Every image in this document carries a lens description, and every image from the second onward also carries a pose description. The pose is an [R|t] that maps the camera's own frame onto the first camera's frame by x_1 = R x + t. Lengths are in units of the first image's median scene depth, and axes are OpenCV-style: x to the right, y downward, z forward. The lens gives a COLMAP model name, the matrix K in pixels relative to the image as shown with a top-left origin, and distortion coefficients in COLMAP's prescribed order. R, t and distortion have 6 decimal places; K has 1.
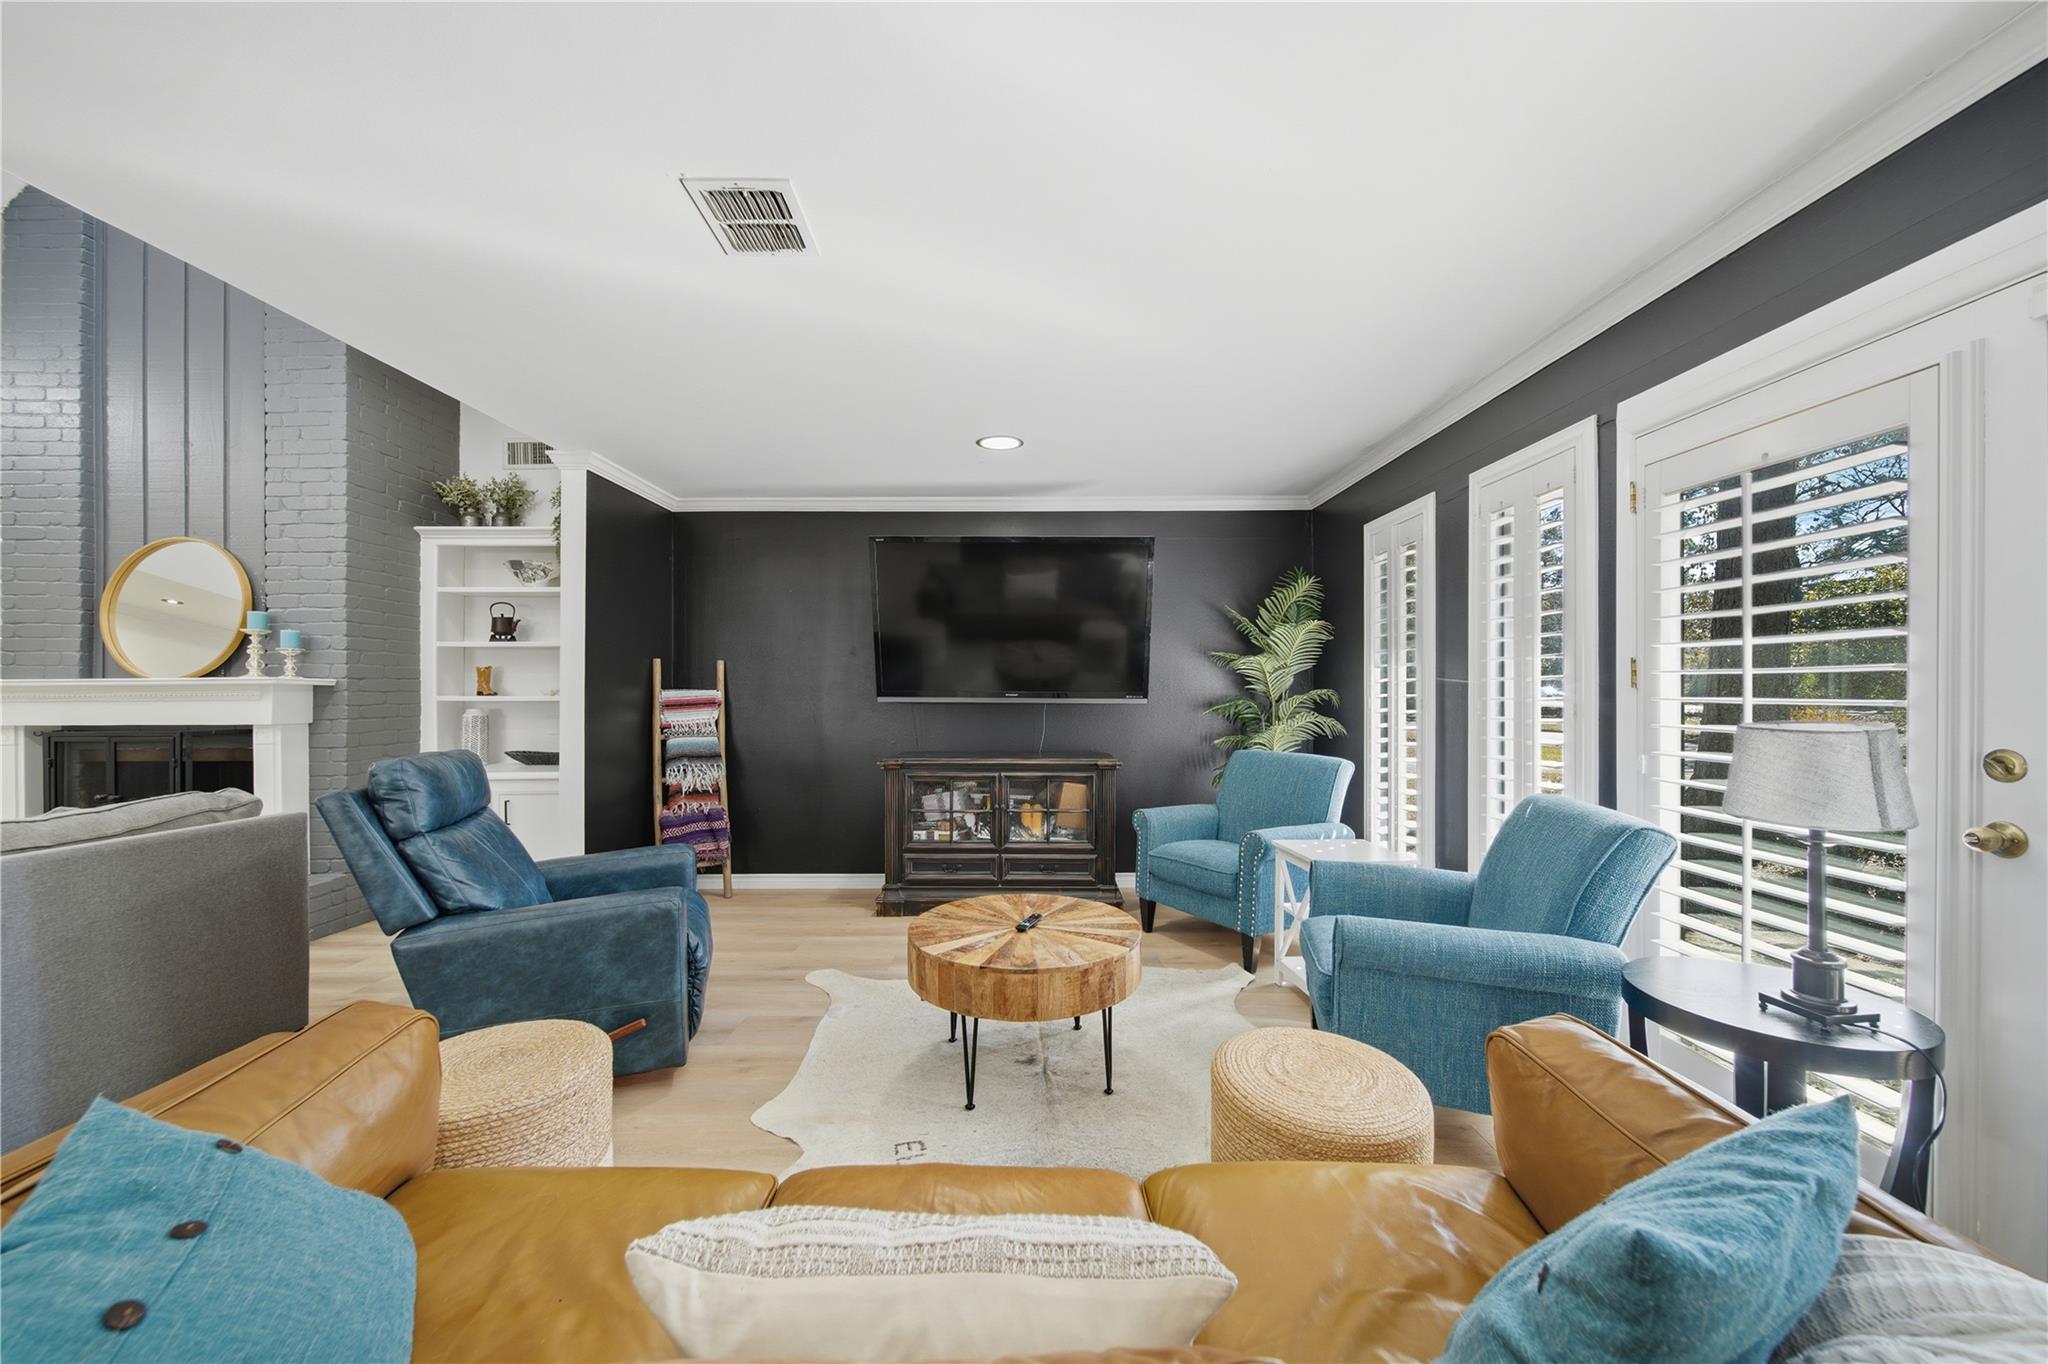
lens RADIAL K [[734.8, 0, 1027.3], [0, 734.8, 696.1], [0, 0, 1]] dist [0.000531, -0.000133]
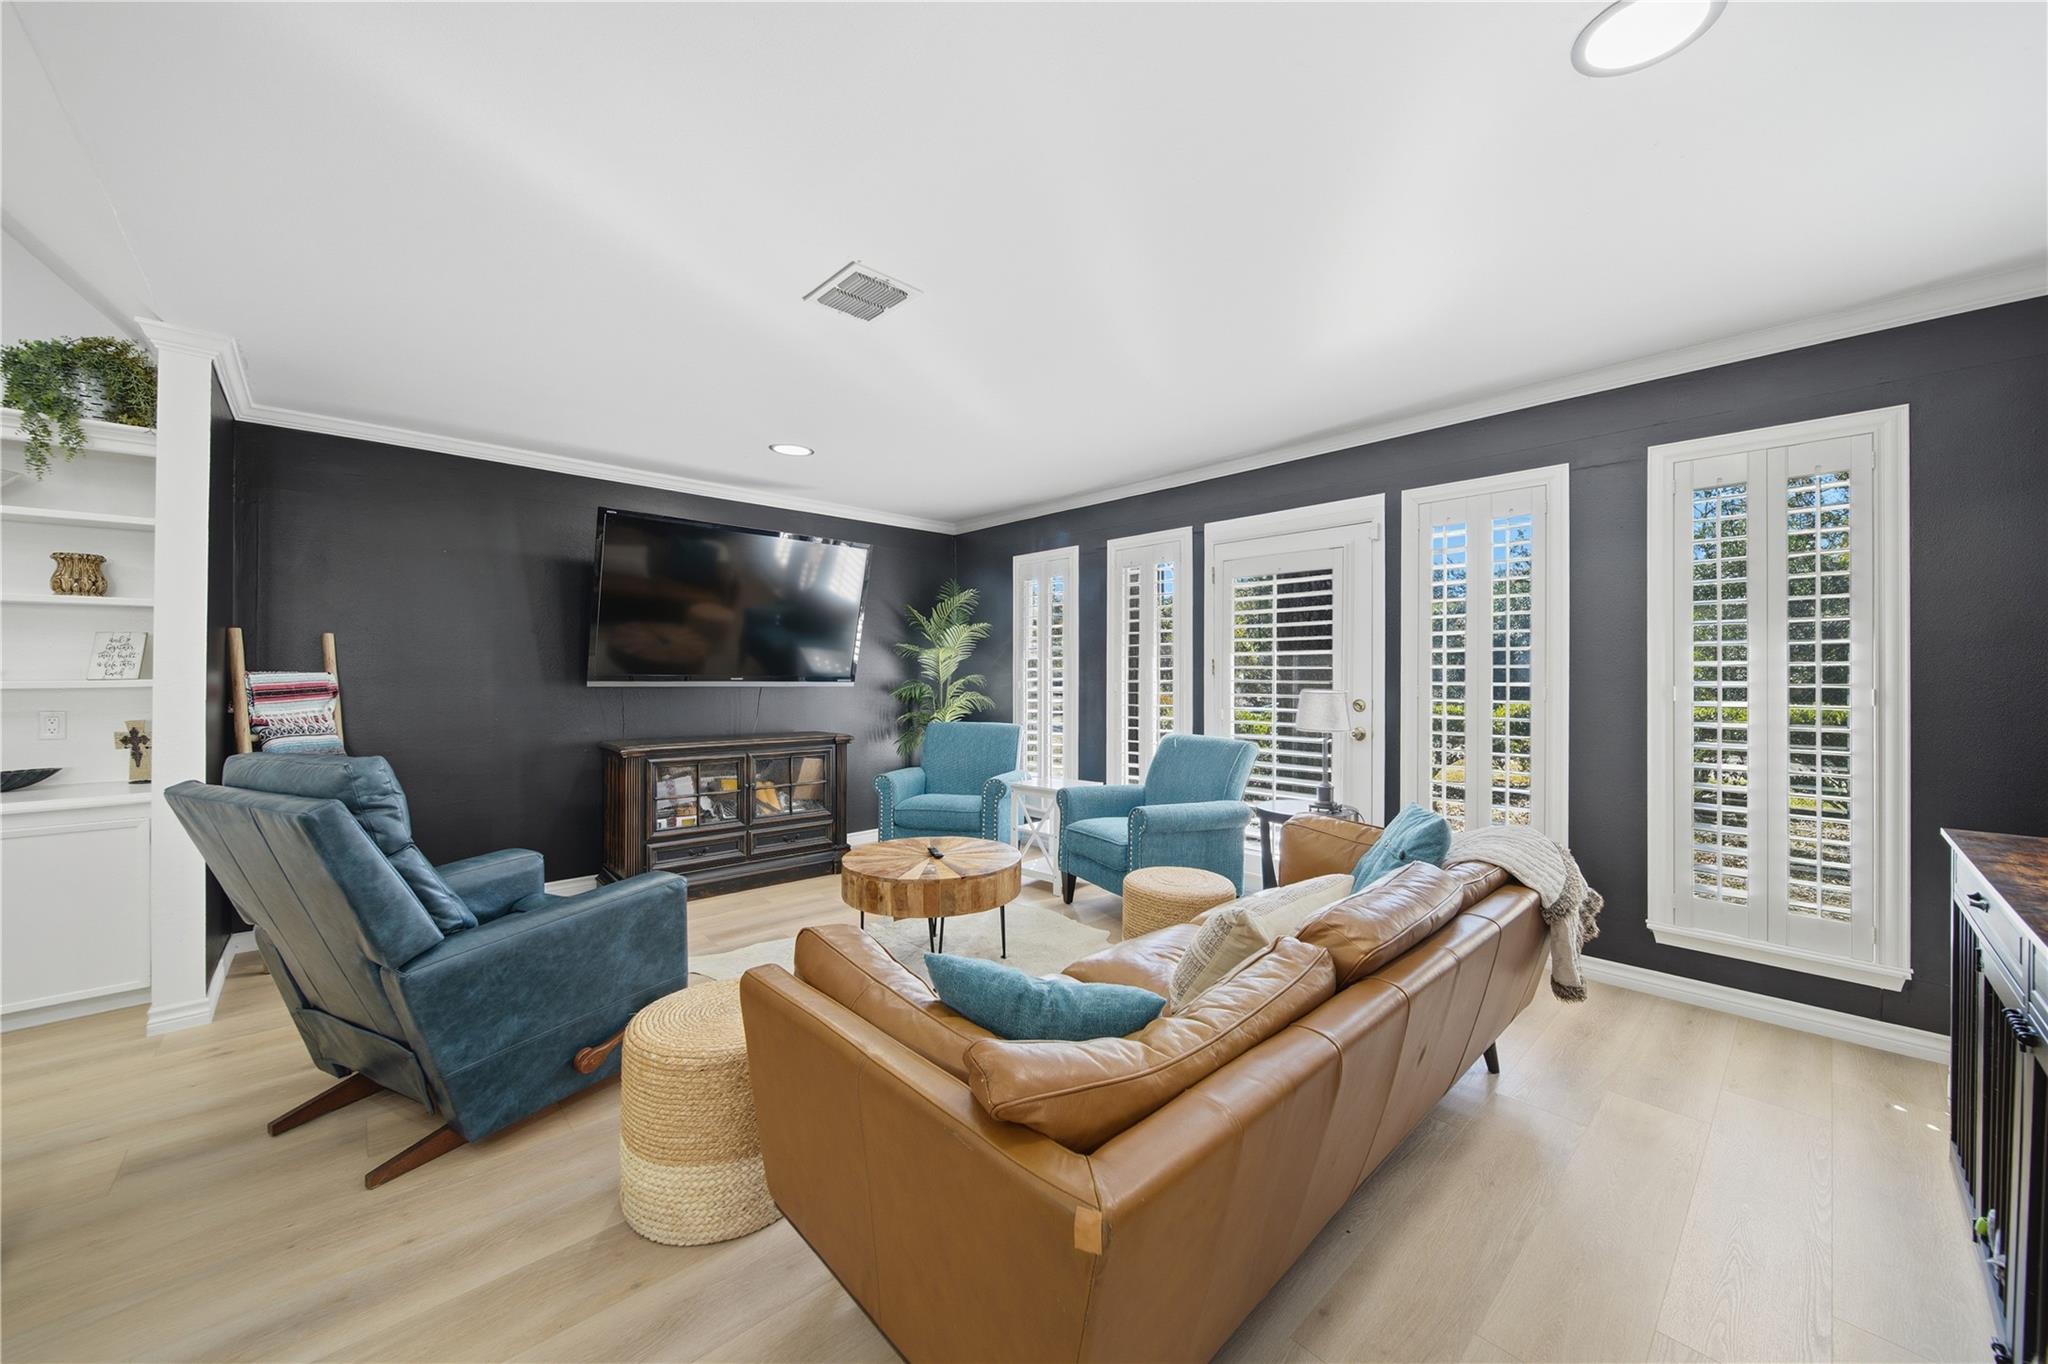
lens RADIAL K [[736.9, 0, 1034.5], [0, 736.9, 687.8], [0, 0, 1]] dist [0.000074, -0.000156]
pose [[0.730871, -0.007538, 0.682474, -0.602830], [0.001671, 0.999956, 0.009255, 0.003191], [-0.682513, -0.005624, 0.730851, -0.058871]]
